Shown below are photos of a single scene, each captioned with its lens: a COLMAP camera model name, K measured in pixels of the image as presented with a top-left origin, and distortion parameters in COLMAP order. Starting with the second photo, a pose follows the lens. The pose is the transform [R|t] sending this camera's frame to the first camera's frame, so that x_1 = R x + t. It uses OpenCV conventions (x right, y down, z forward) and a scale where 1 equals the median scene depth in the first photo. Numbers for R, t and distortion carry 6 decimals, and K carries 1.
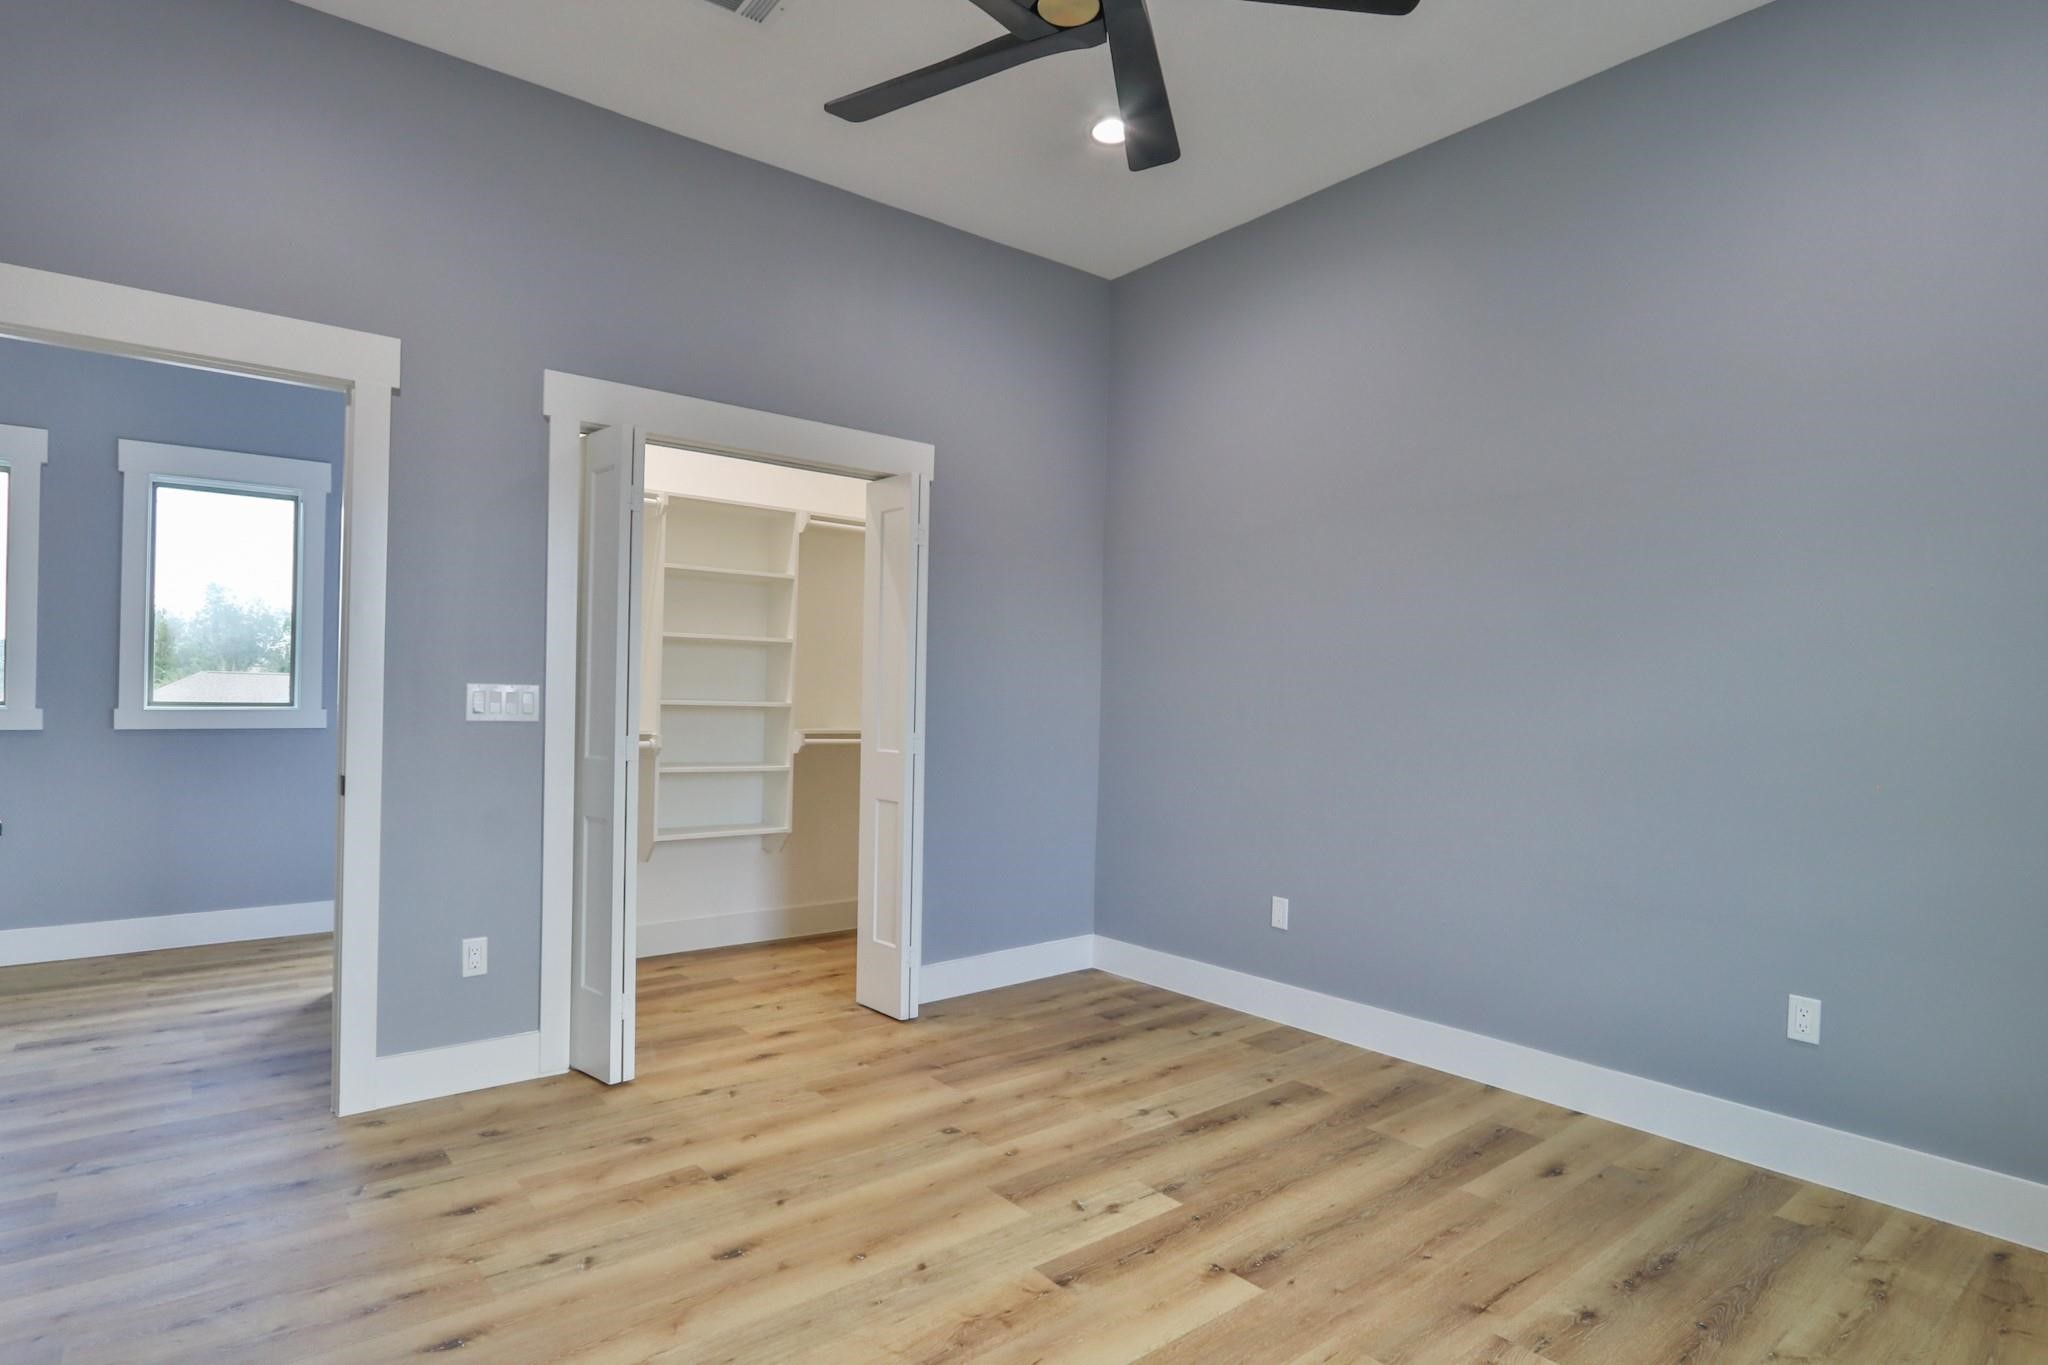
lens RADIAL K [[1063.1, 0, 1029.6], [0, 1063.1, 675.0], [0, 0, 1]] dist [-0.006108, -0.000267]
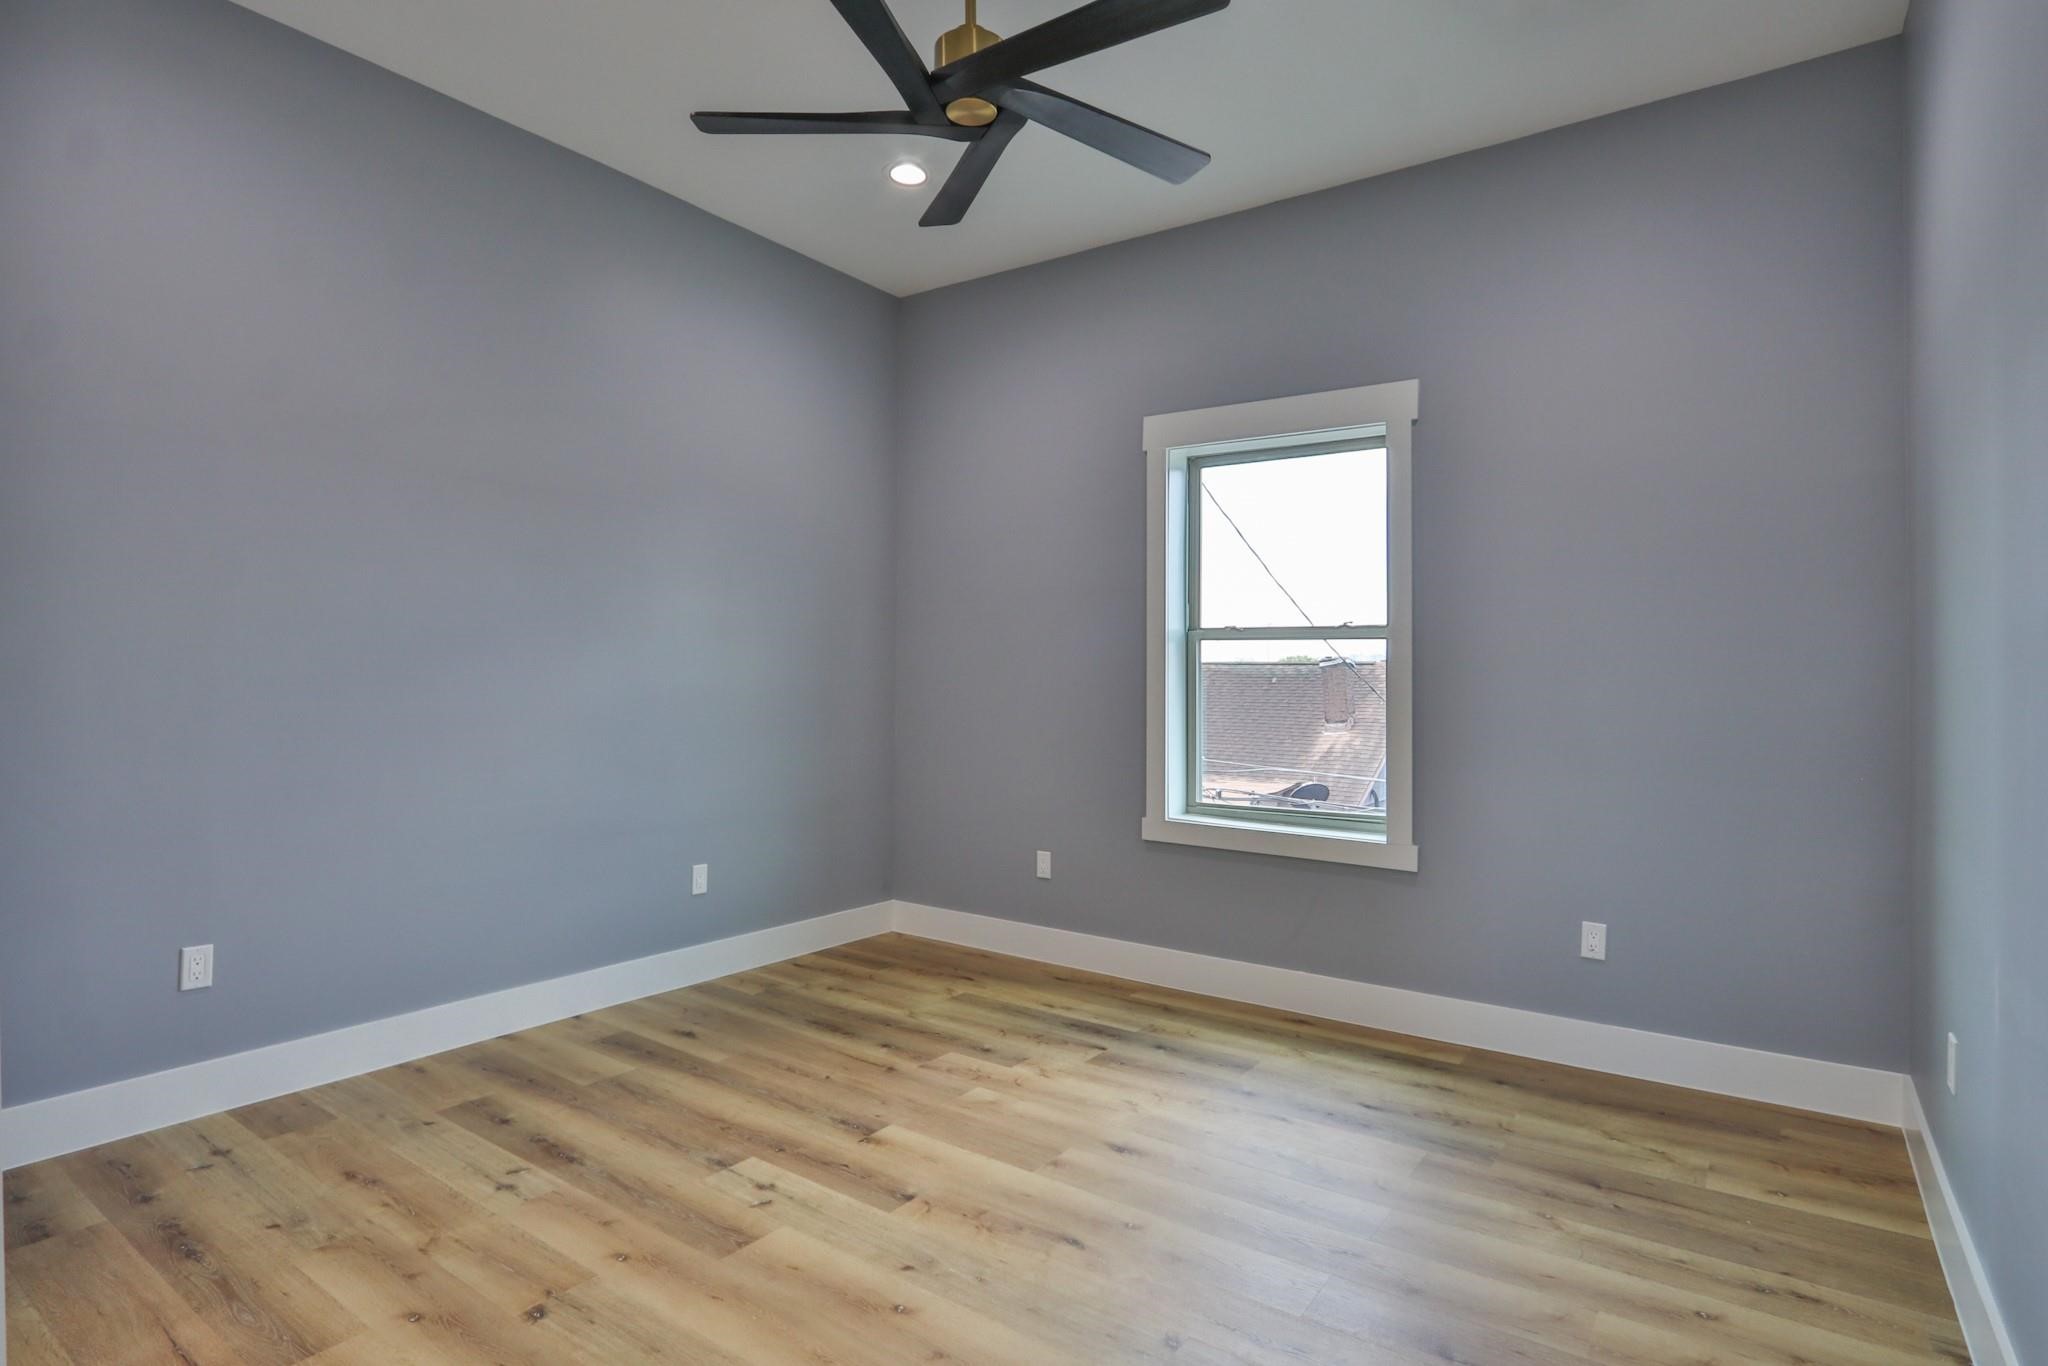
lens RADIAL K [[1063.1, 0, 1029.6], [0, 1063.1, 675.5], [0, 0, 1]] dist [-0.006108, -0.000267]
pose [[-0.270711, -0.010813, 0.962600, -0.837834], [-0.036500, 0.999333, 0.000960, 0.012773], [-0.961968, -0.034875, -0.270925, 0.934192]]
